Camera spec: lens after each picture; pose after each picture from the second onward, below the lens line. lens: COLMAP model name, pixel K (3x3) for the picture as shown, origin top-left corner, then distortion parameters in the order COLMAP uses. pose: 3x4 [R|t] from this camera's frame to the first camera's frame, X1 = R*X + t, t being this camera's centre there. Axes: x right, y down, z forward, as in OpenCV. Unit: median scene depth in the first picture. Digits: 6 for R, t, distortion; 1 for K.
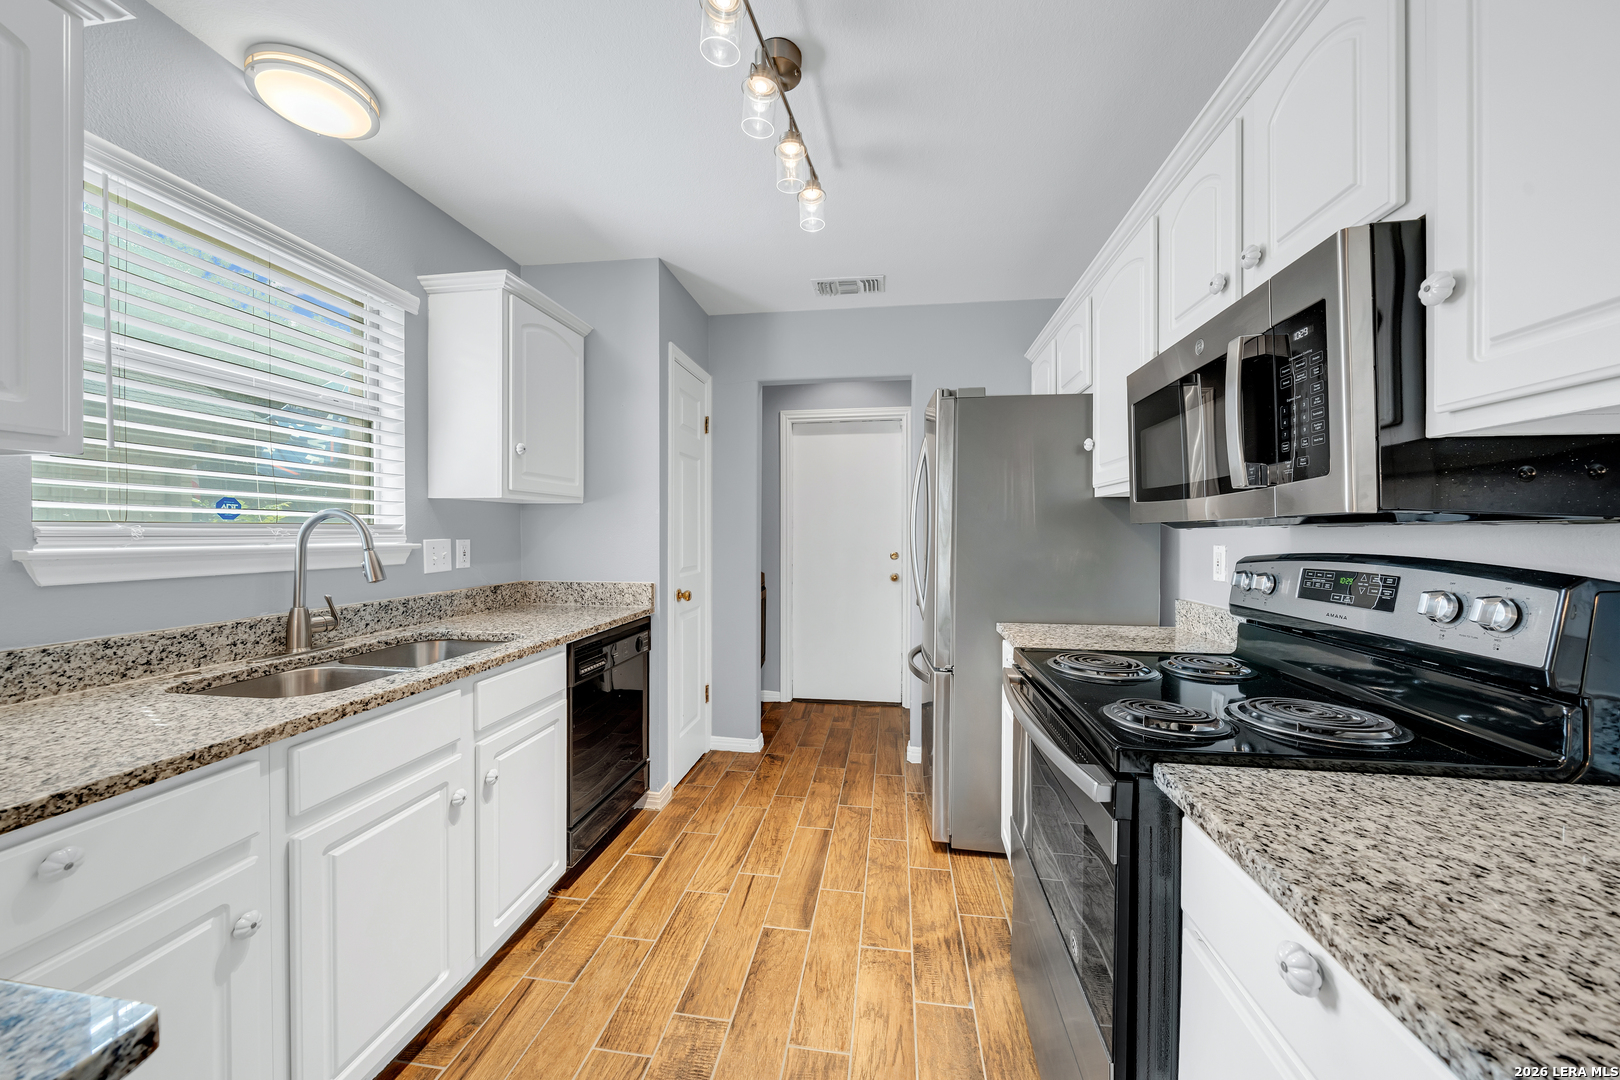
lens RADIAL K [[551.0, 0, 808.4], [0, 551.0, 546.1], [0, 0, 1]] dist [-0.010783, 0.000169]
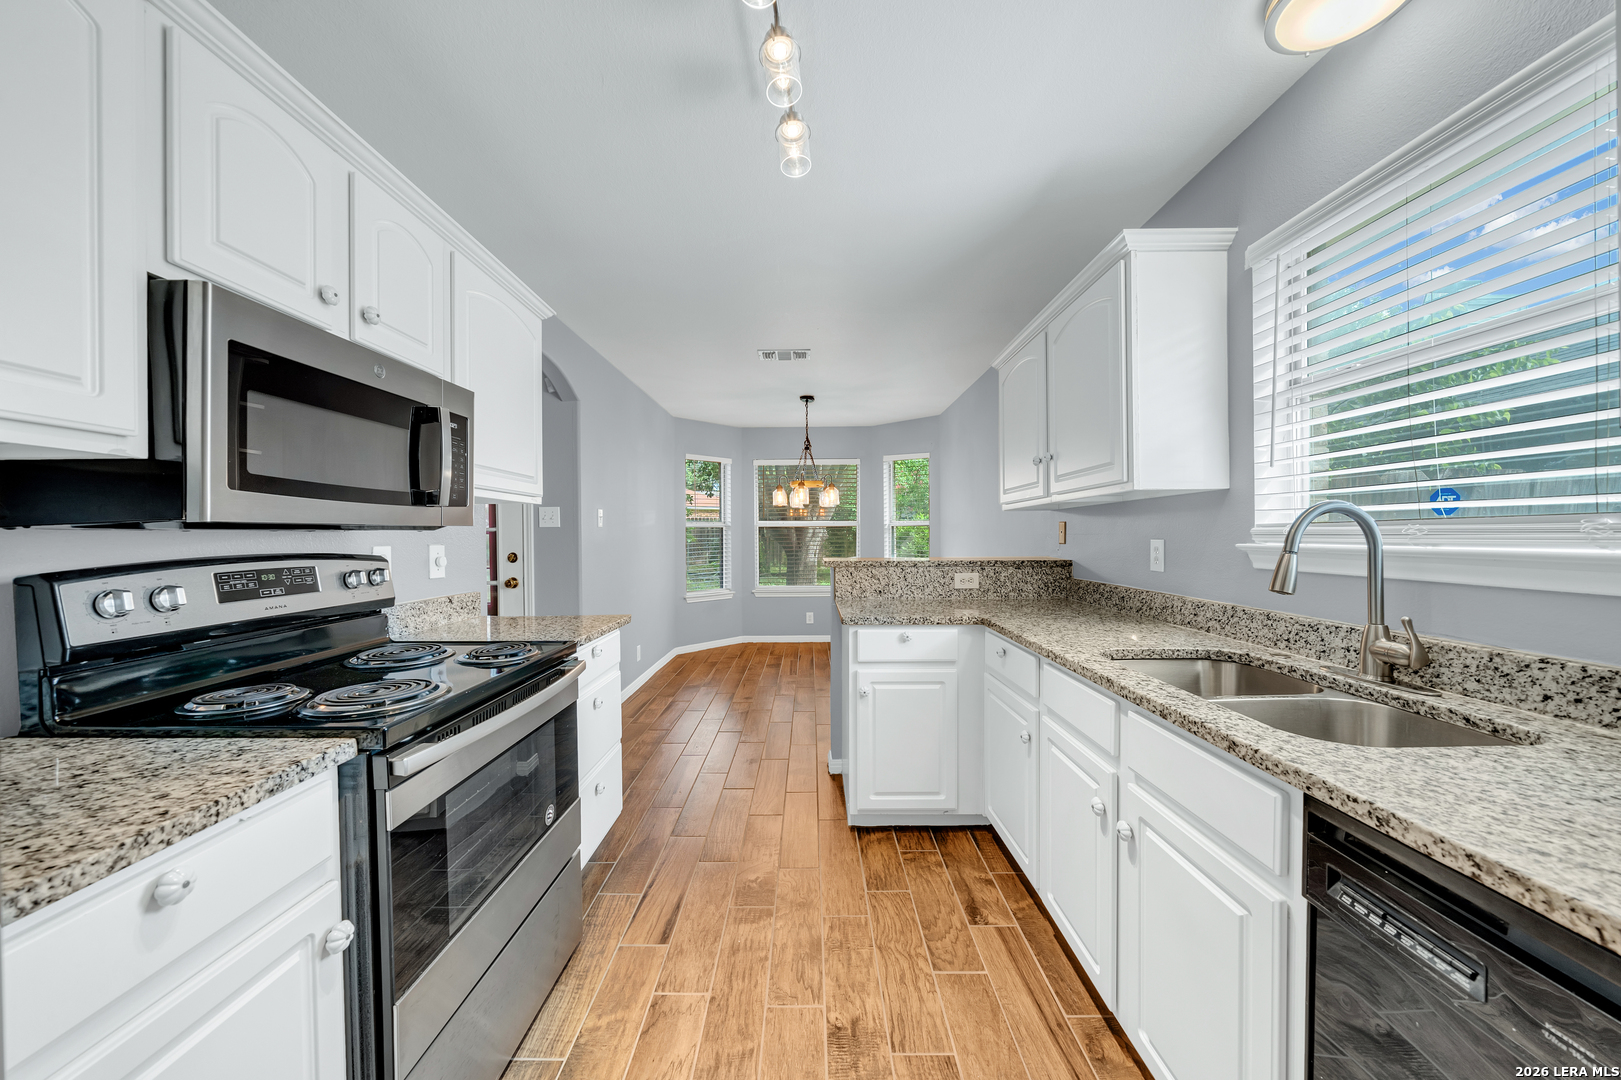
lens RADIAL K [[564.1, 0, 810.5], [0, 564.1, 540.0], [0, 0, 1]] dist [-0.008311, 0.000163]
pose [[-0.989511, 0.005460, -0.144356, 0.005556], [0.000849, 0.999488, 0.031985, -0.045627], [0.144457, 0.031527, -0.989009, 2.008986]]
